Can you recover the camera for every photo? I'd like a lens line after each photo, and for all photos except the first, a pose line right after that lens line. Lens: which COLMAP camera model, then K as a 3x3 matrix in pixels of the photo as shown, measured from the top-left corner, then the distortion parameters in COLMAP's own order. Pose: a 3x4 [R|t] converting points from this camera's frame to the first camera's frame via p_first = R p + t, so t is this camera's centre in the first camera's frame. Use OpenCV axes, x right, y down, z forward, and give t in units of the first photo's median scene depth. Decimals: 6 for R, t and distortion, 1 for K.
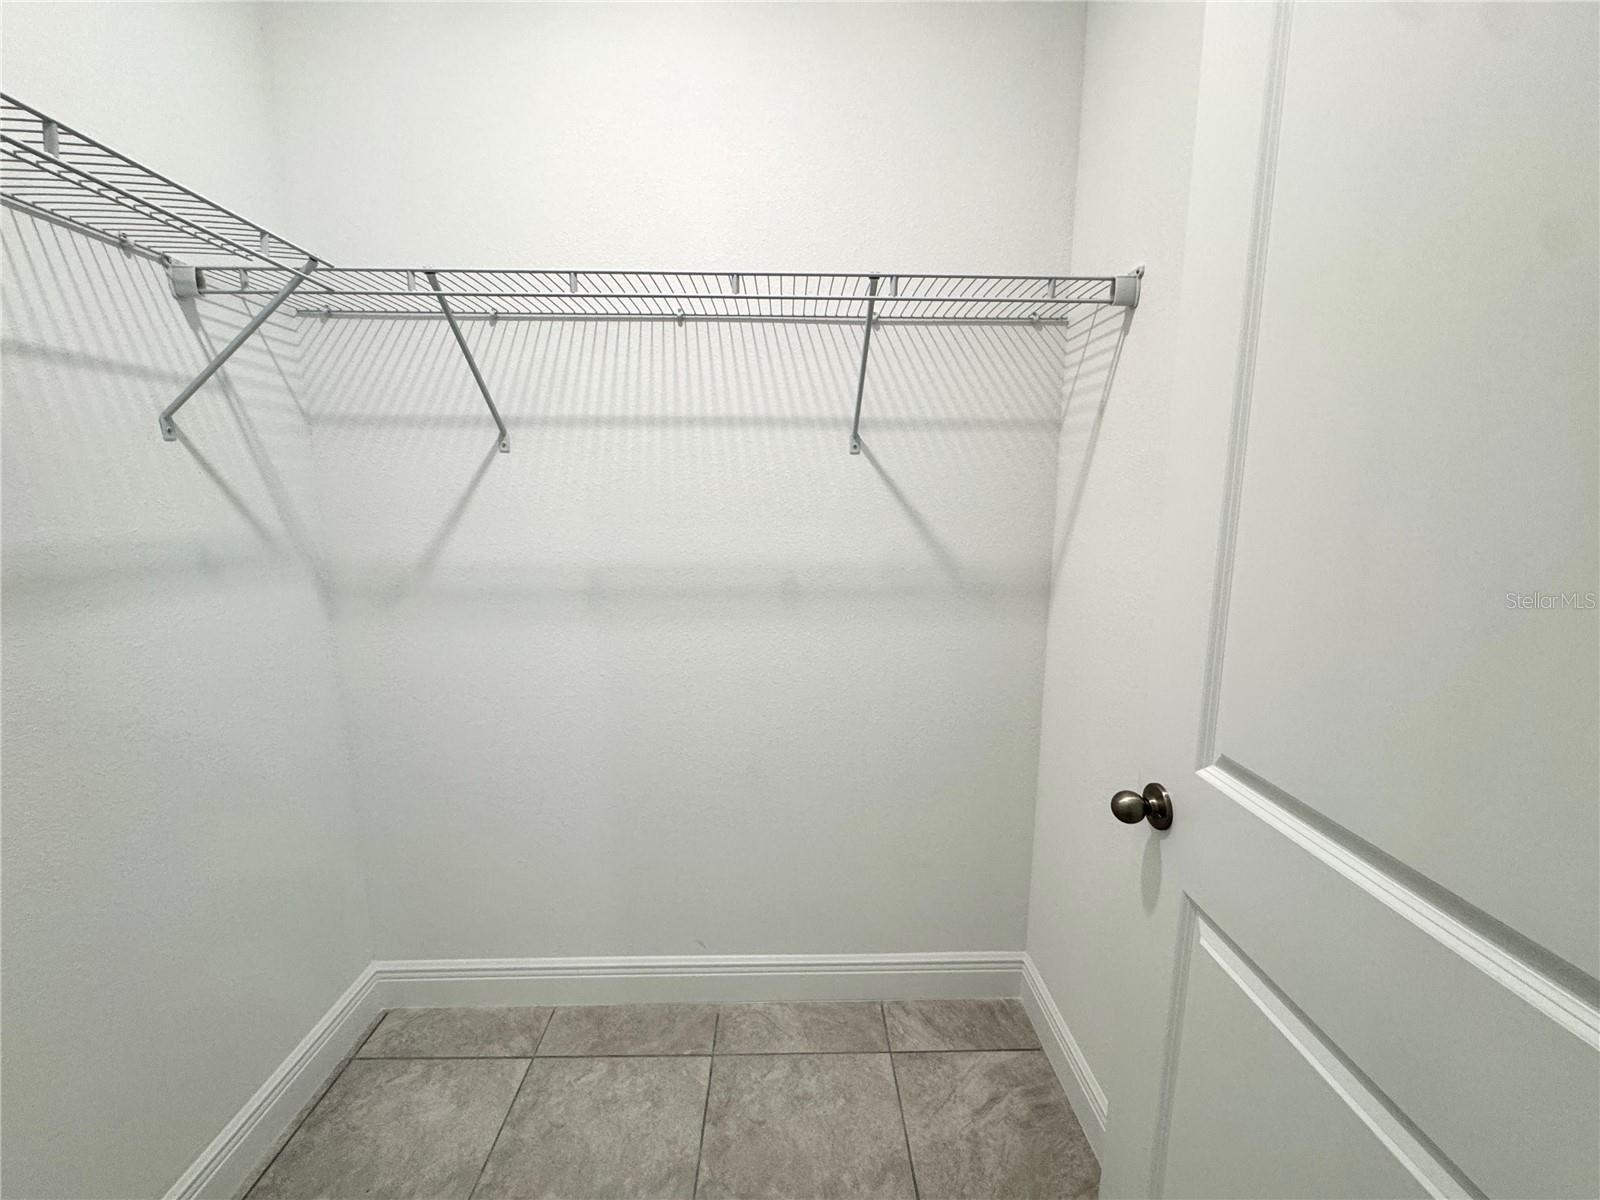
lens RADIAL K [[642.3, 0, 798.9], [0, 642.3, 599.7], [0, 0, 1]] dist [-0.005218, 0.000700]
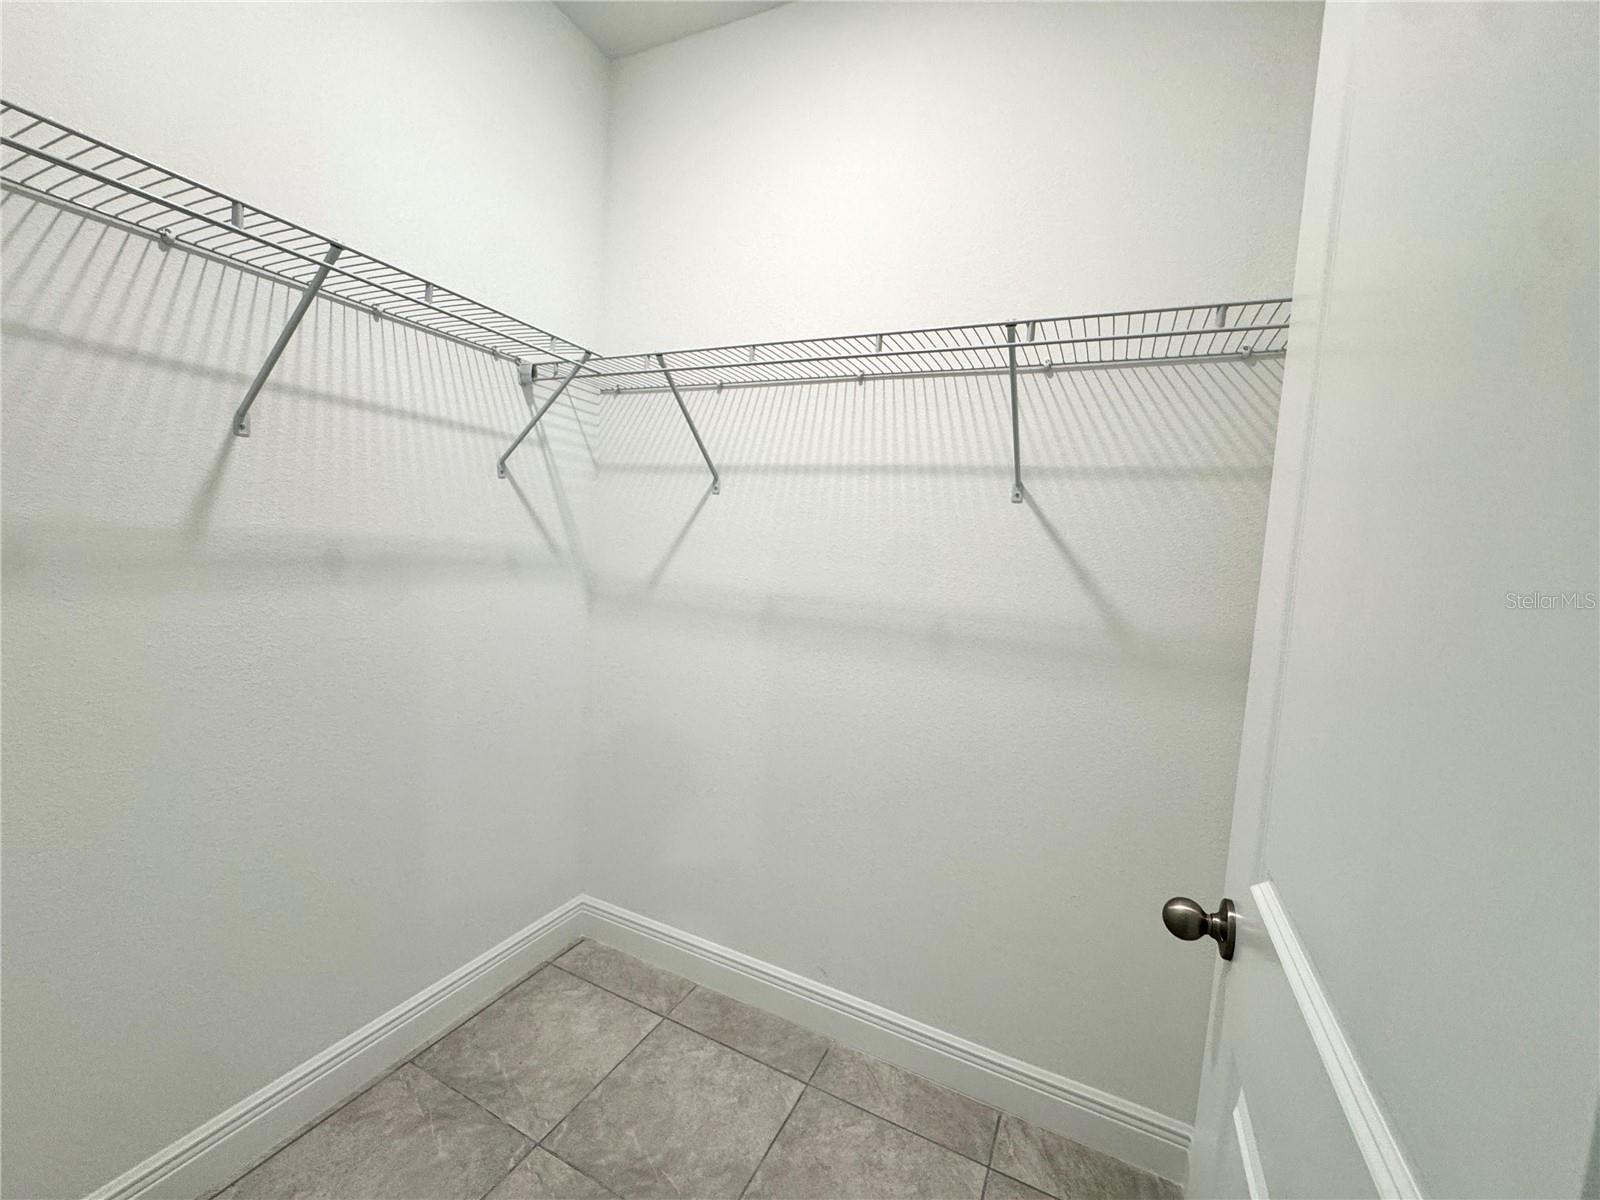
lens RADIAL K [[642.3, 0, 798.5], [0, 642.3, 598.5], [0, 0, 1]] dist [-0.005218, 0.000700]
pose [[0.888313, 0.091195, -0.450093, 0.256025], [-0.133971, 0.988914, -0.064041, 0.024244], [0.439263, 0.117188, 0.890682, 0.007607]]
